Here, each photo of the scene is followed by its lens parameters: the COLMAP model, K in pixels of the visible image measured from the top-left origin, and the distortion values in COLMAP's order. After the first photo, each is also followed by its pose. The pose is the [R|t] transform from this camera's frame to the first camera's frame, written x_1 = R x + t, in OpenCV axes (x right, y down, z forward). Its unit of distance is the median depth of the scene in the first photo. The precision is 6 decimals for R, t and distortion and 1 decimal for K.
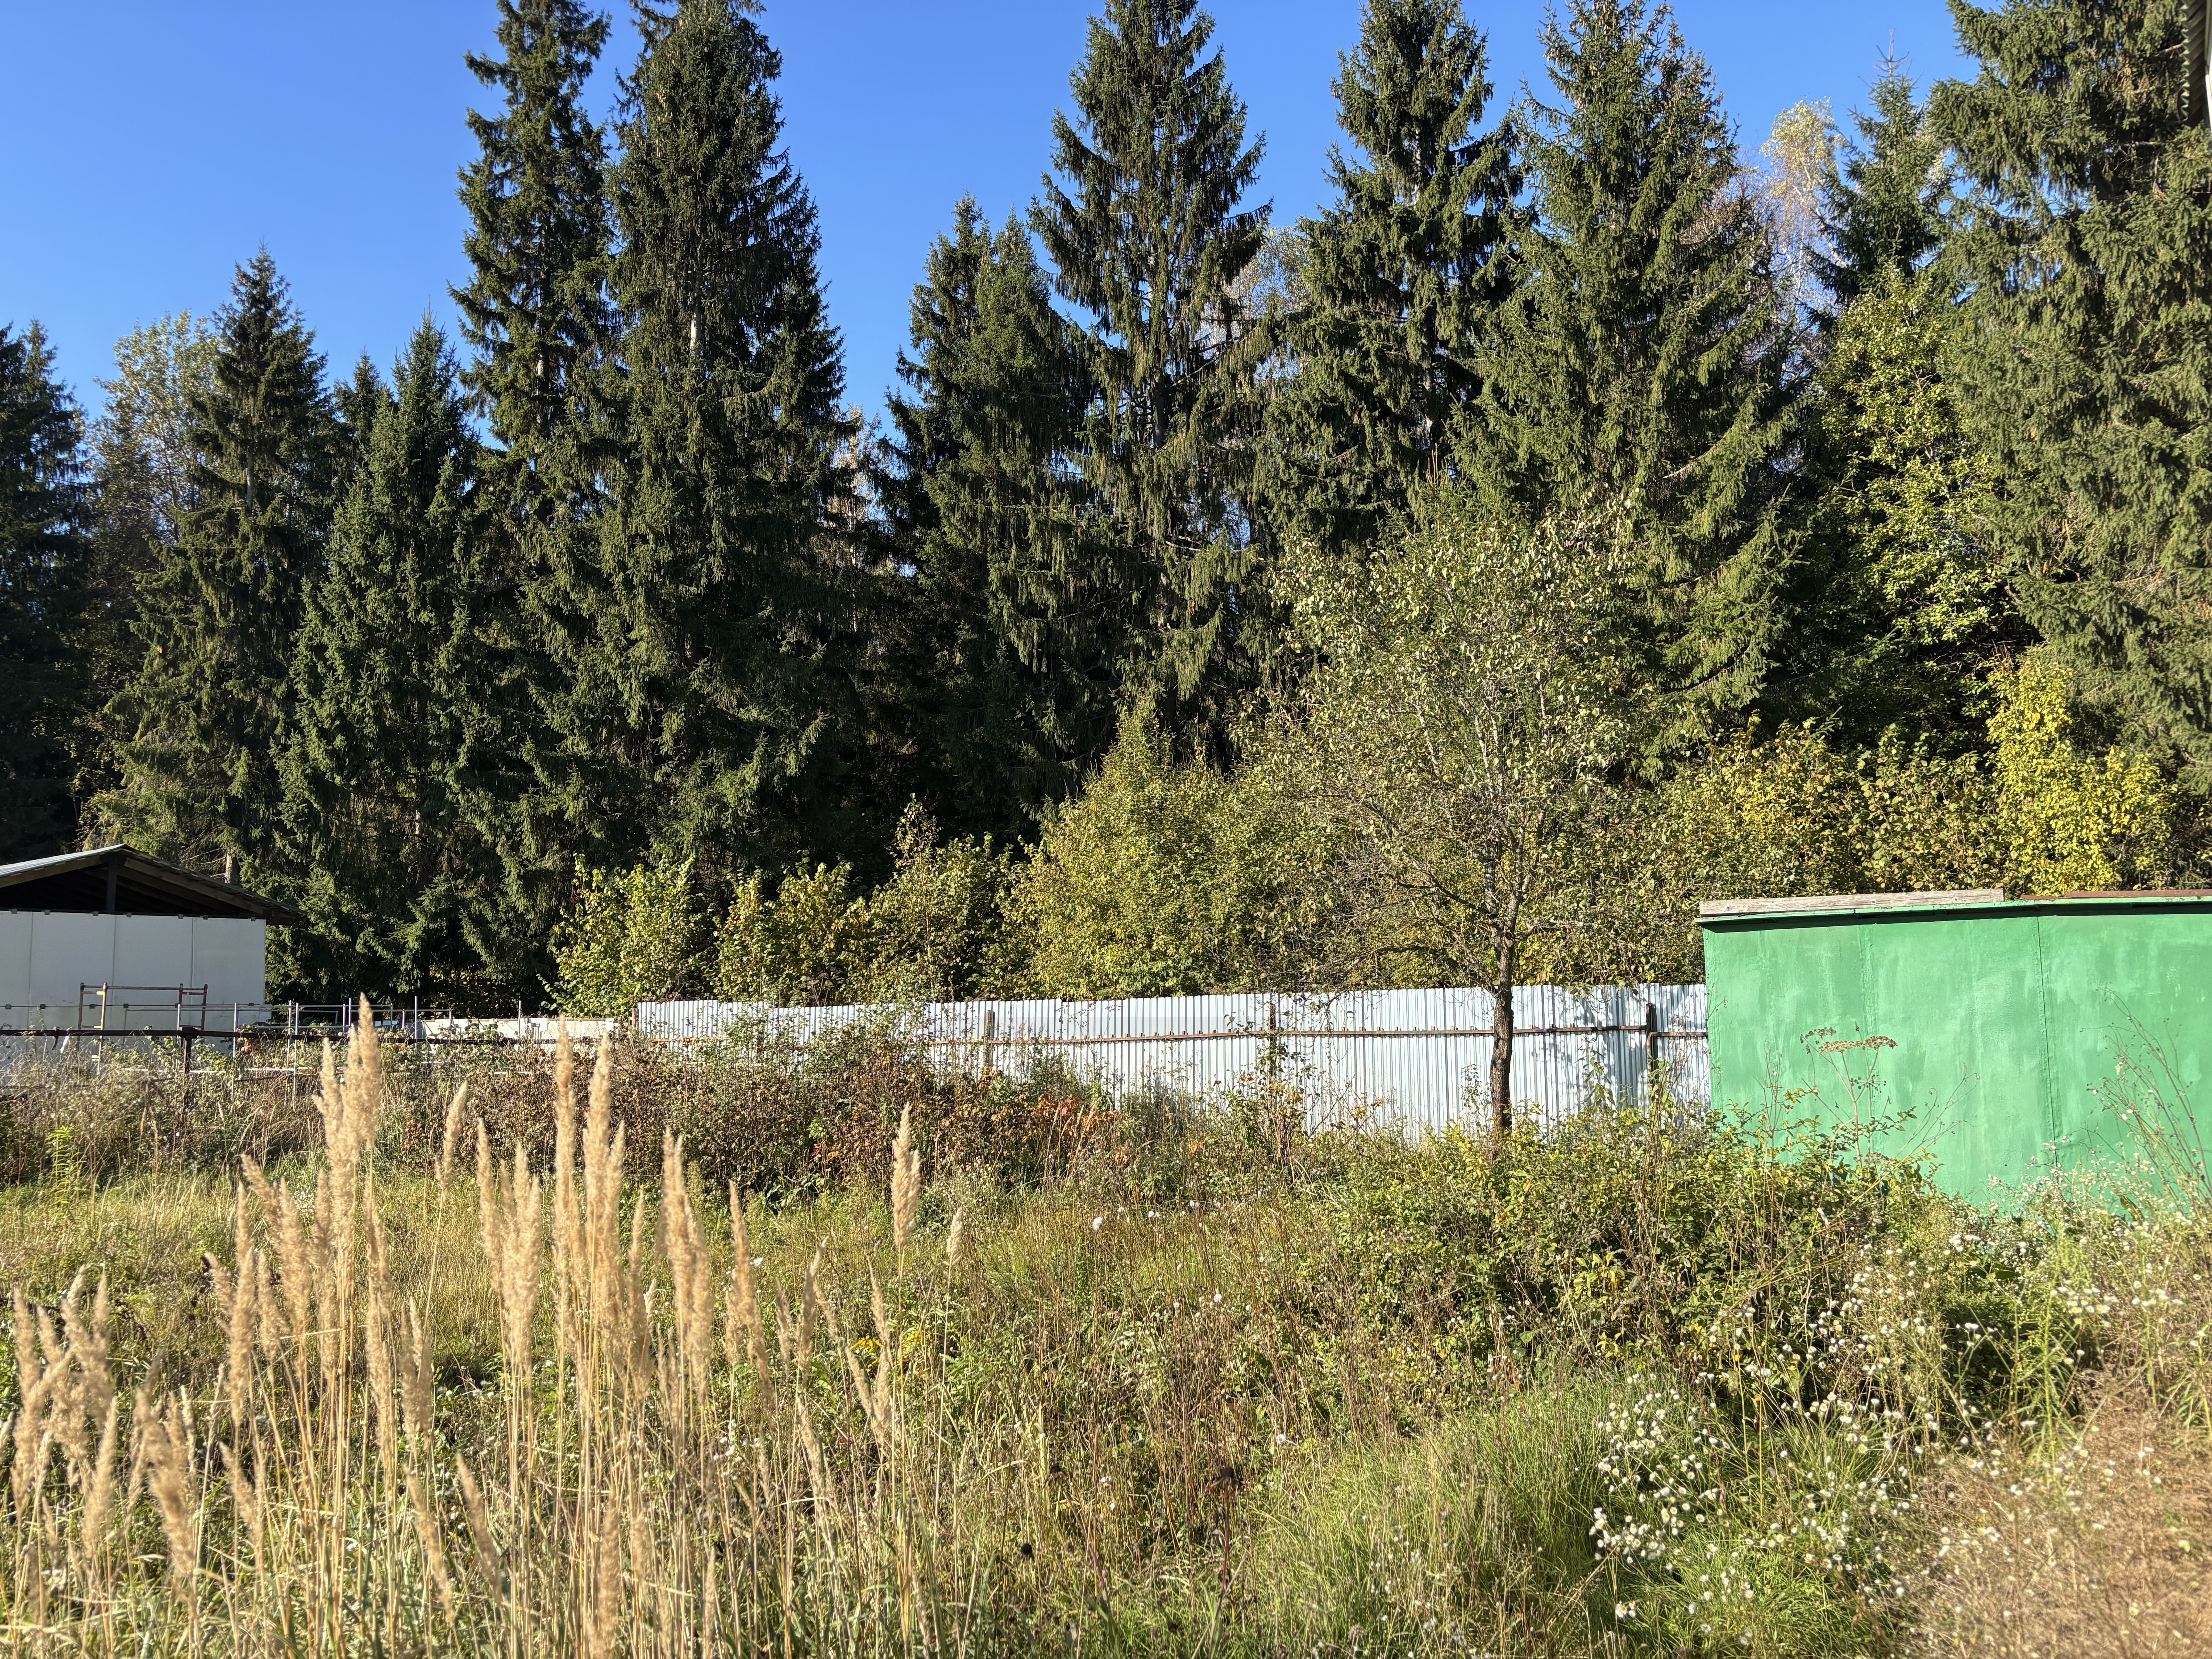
lens RADIAL K [[1670.4, 0, 1112.8], [0, 1670.4, 837.9], [0, 0, 1]] dist [0.036654, -0.043577]
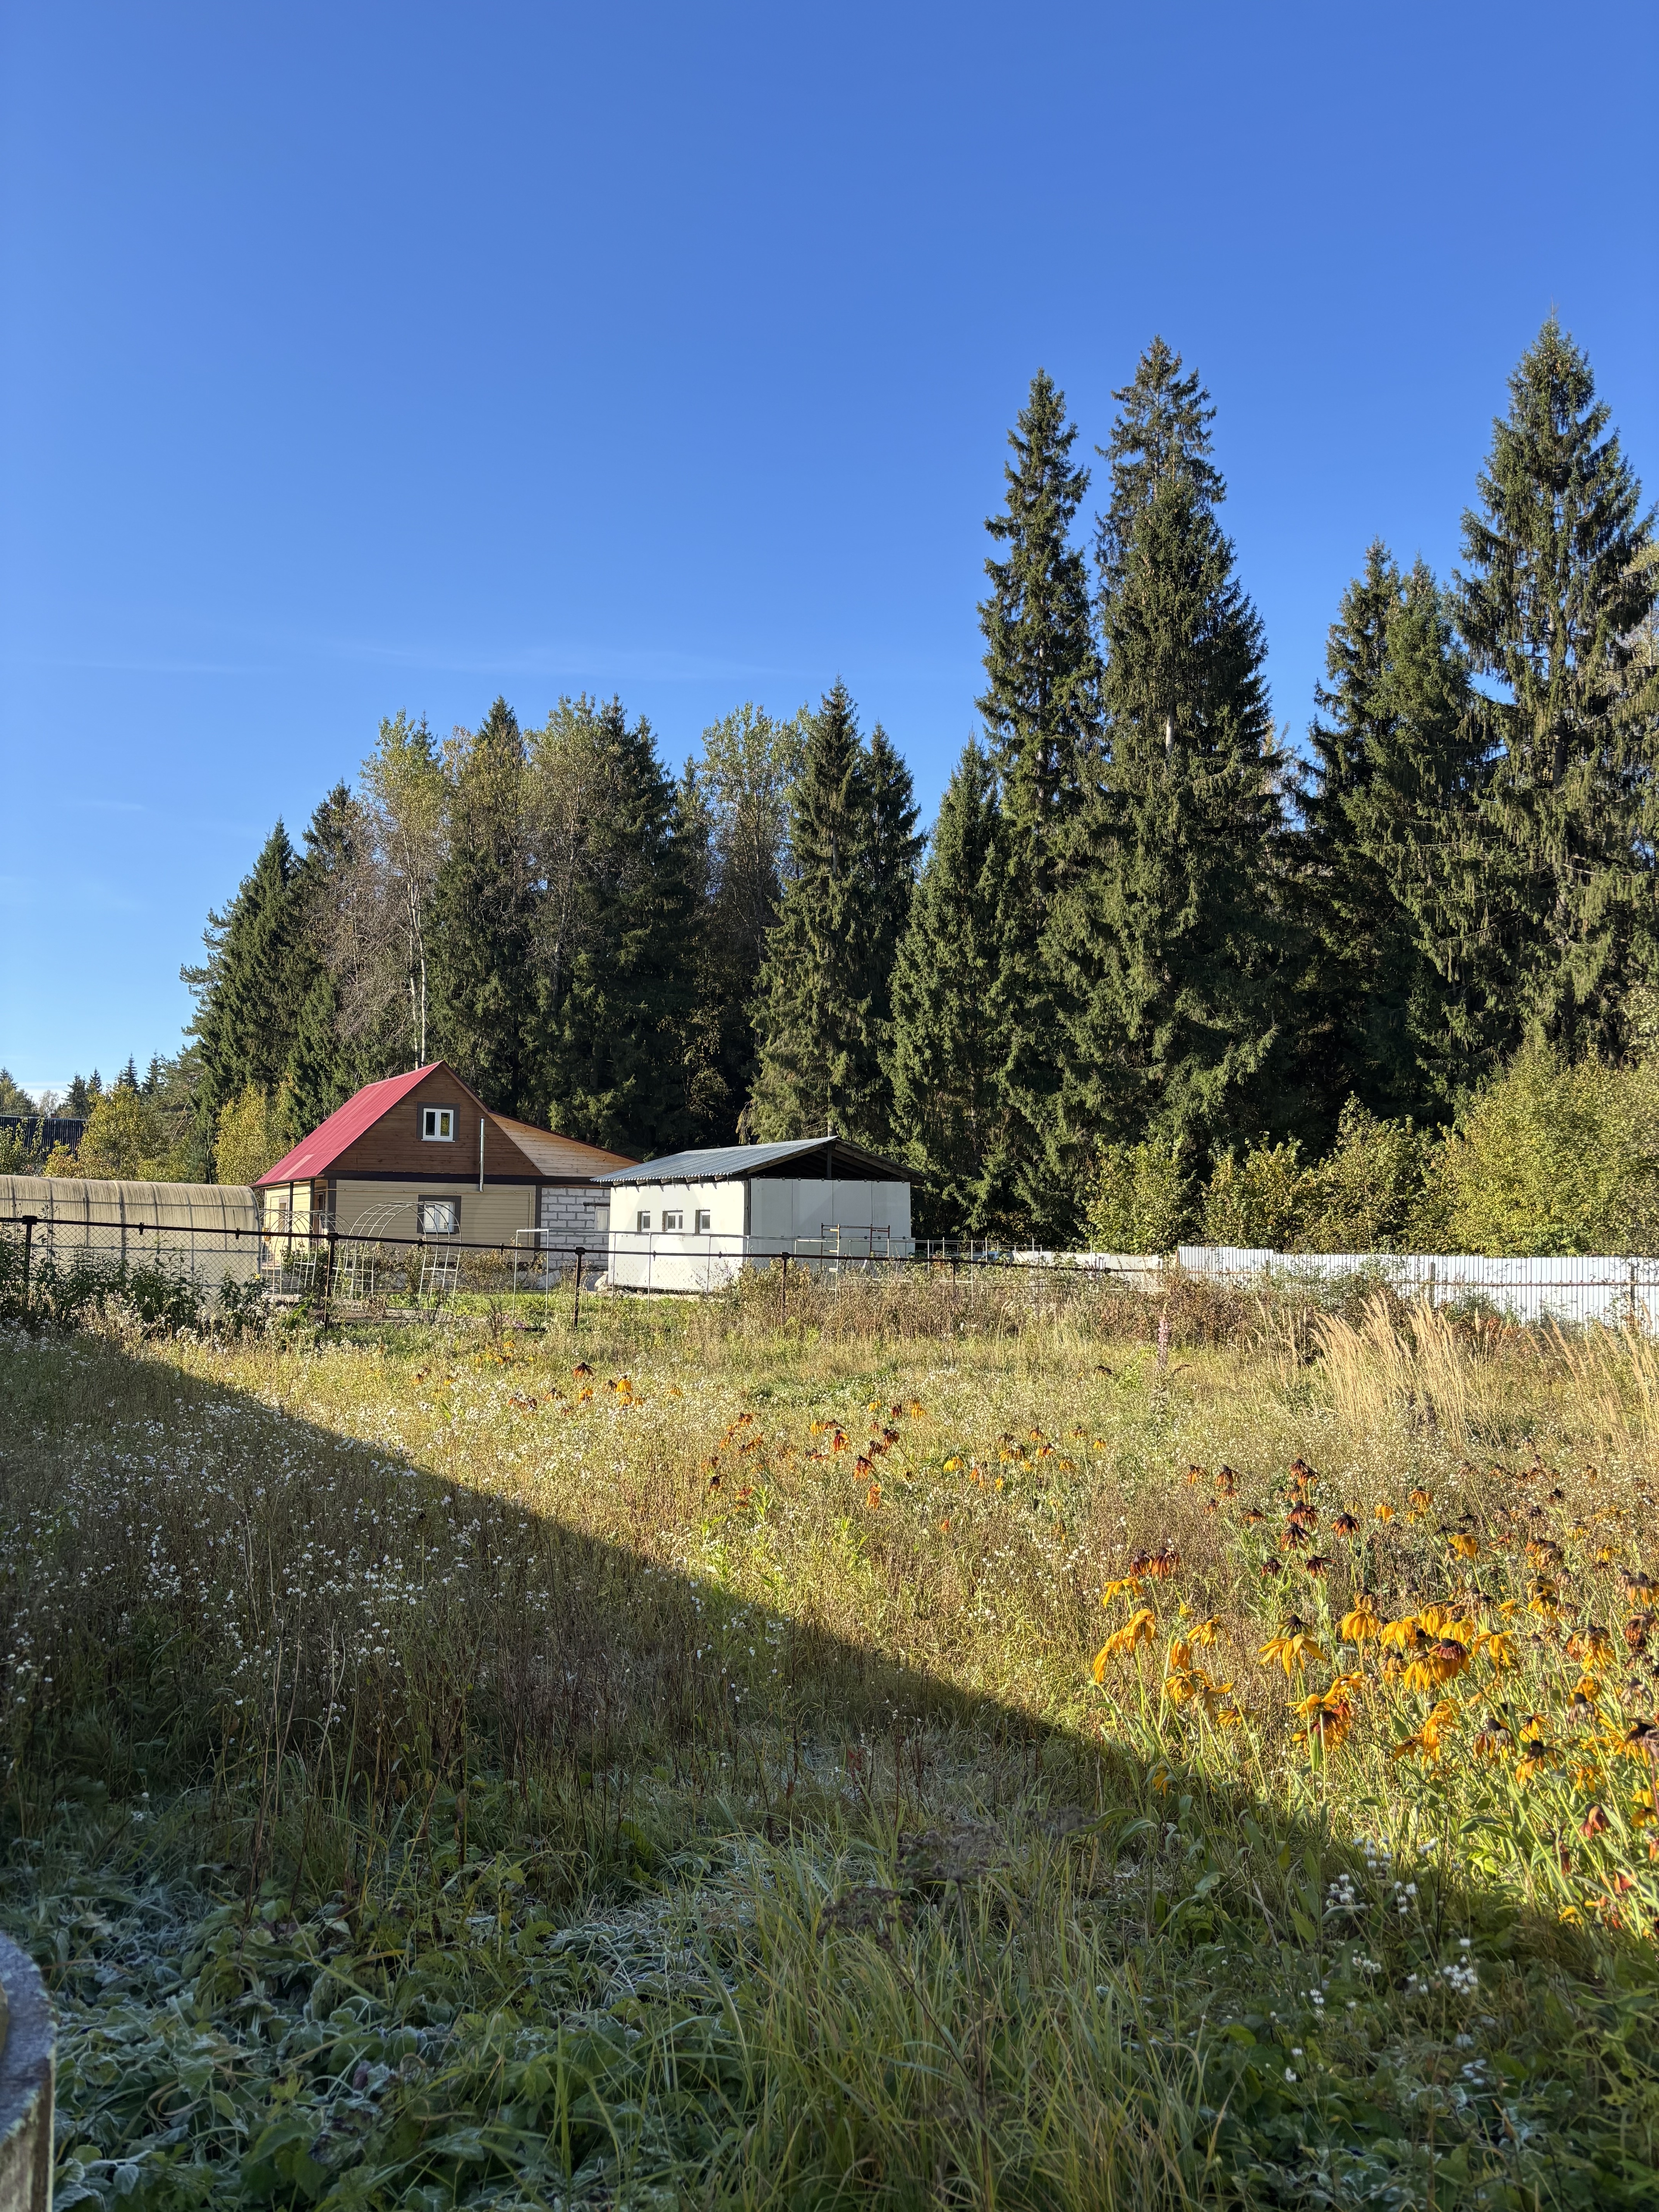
lens RADIAL K [[1670.4, 0, 823.4], [0, 1670.4, 1133.0], [0, 0, 1]] dist [0.036654, -0.043577]
pose [[0.924878, -0.002906, -0.380252, -0.002092], [0.019647, 0.999000, 0.040151, -0.046653], [0.379755, -0.044605, 0.924011, -0.335109]]
